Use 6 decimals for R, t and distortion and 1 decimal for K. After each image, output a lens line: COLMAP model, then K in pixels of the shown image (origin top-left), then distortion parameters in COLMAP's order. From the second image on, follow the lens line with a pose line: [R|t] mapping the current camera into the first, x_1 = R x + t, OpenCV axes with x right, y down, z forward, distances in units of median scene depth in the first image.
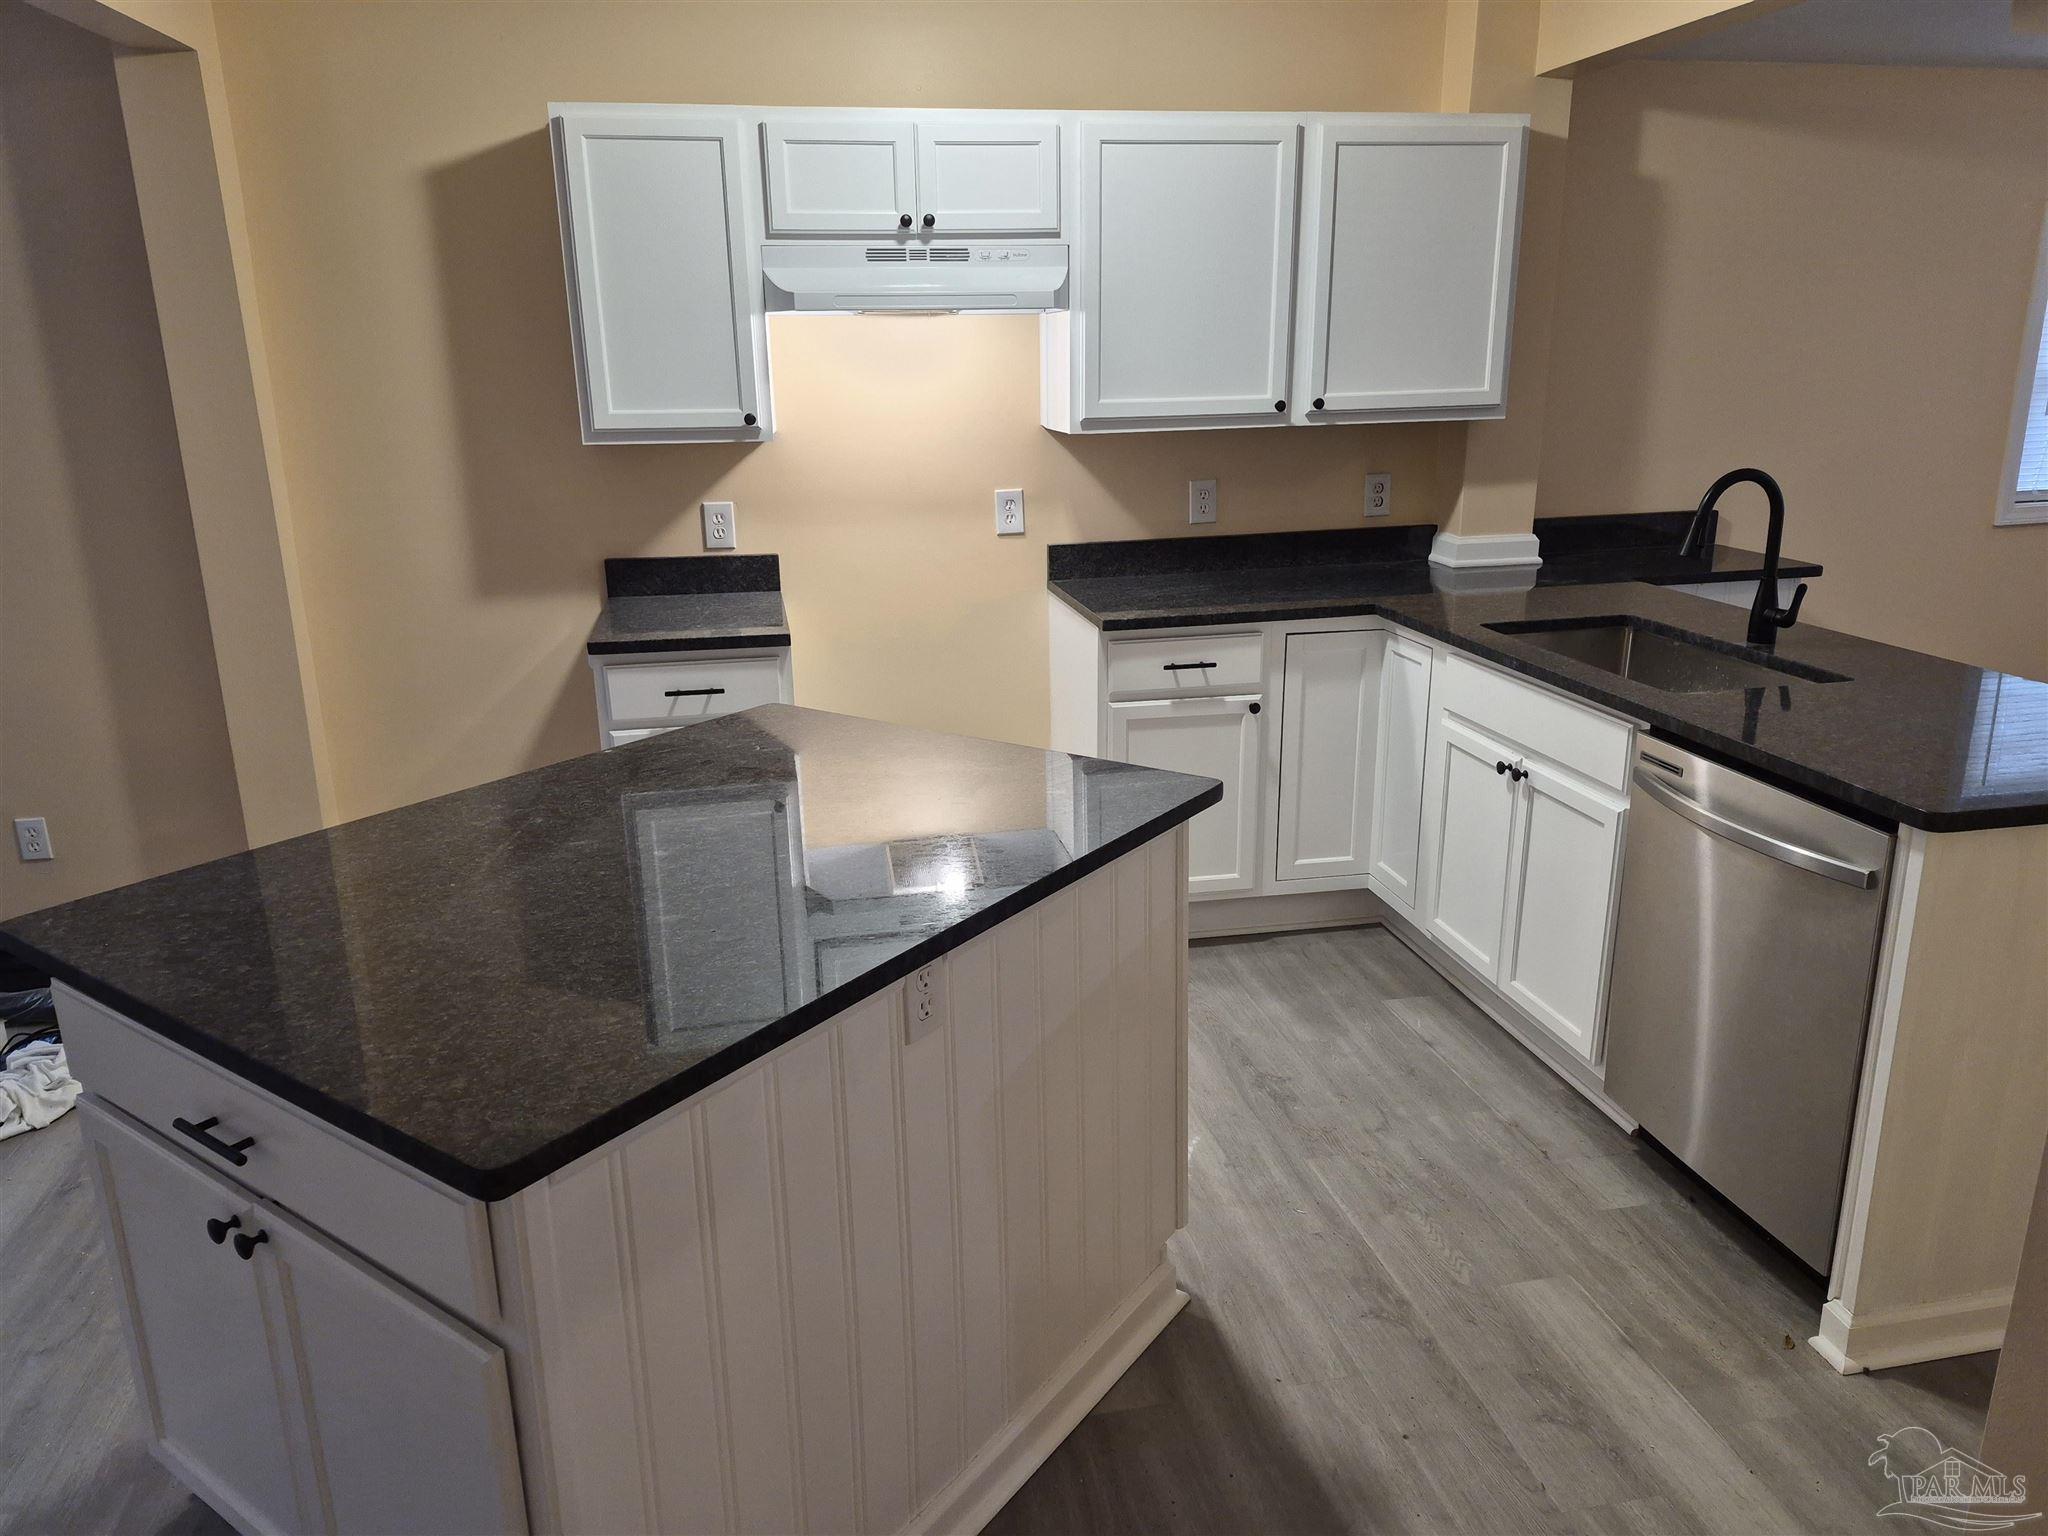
lens RADIAL K [[1403.2, 0, 1018.1], [0, 1403.2, 782.0], [0, 0, 1]] dist [0.074149, -0.082299]
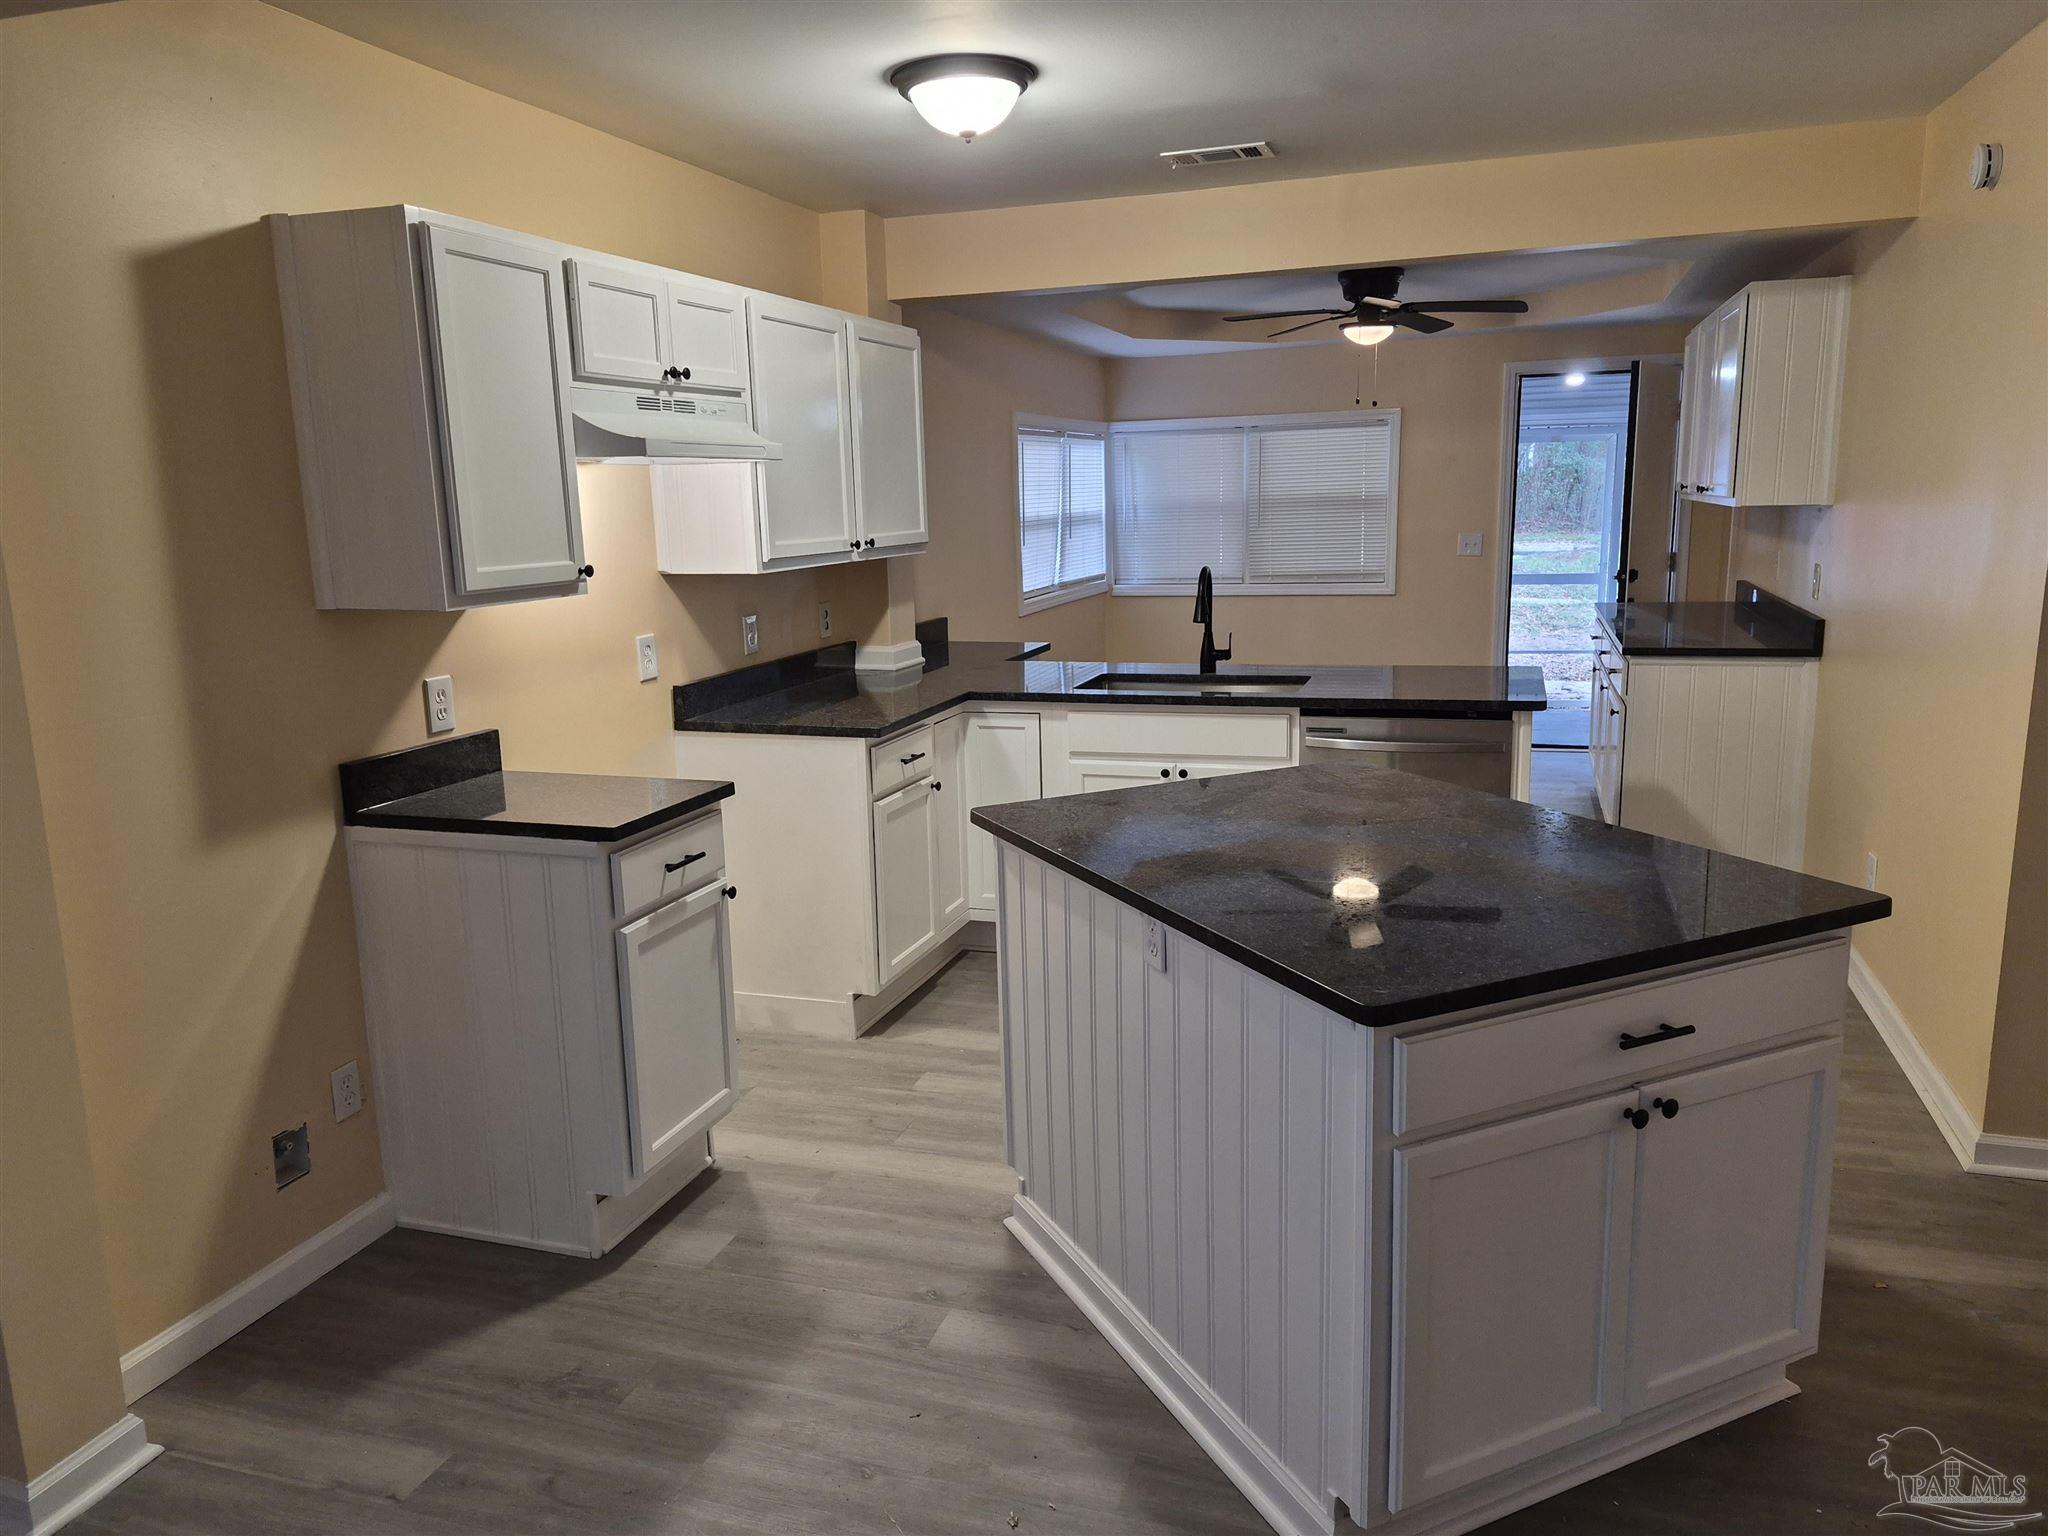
lens RADIAL K [[1403.2, 0, 1033.9], [0, 1403.2, 774.8], [0, 0, 1]] dist [0.074149, -0.082299]
pose [[0.481662, -0.169672, 0.859775, -0.770730], [0.277324, 0.960170, 0.034123, -0.074753], [-0.831320, 0.222001, 0.509532, 0.298135]]
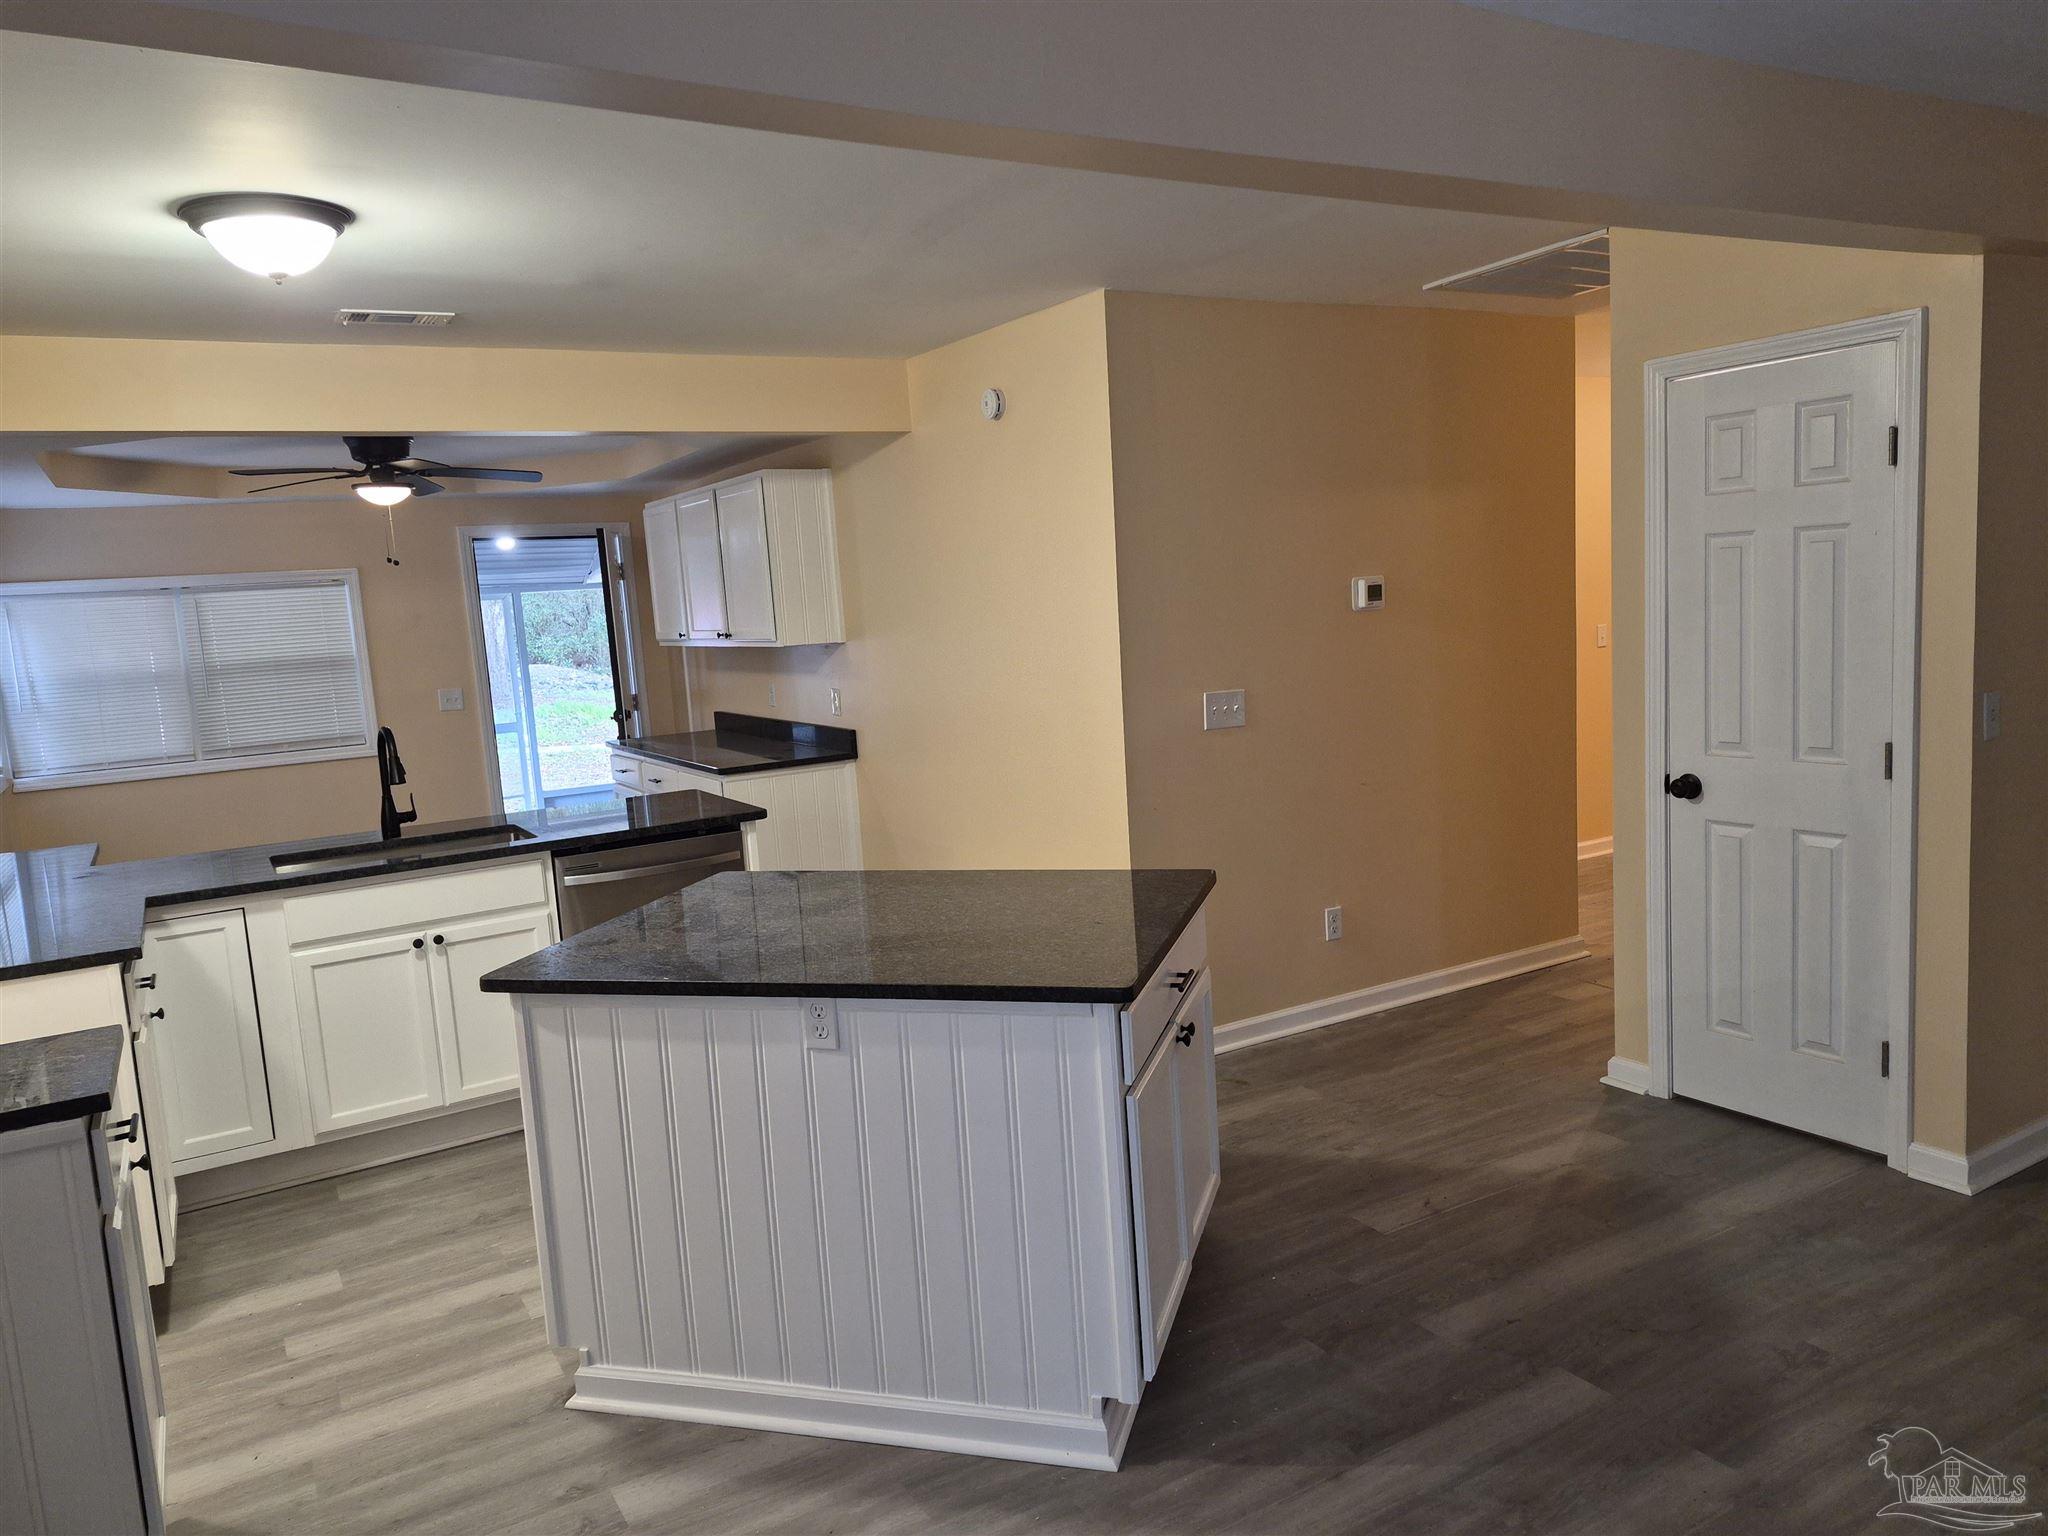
lens RADIAL K [[1403.2, 0, 1029.7], [0, 1403.2, 766.9], [0, 0, 1]] dist [0.074149, -0.082299]
pose [[-0.336360, -0.079348, 0.938385, -0.904280], [0.345801, 0.916429, 0.201442, -0.189332], [-0.875947, 0.392252, -0.280811, 0.636760]]
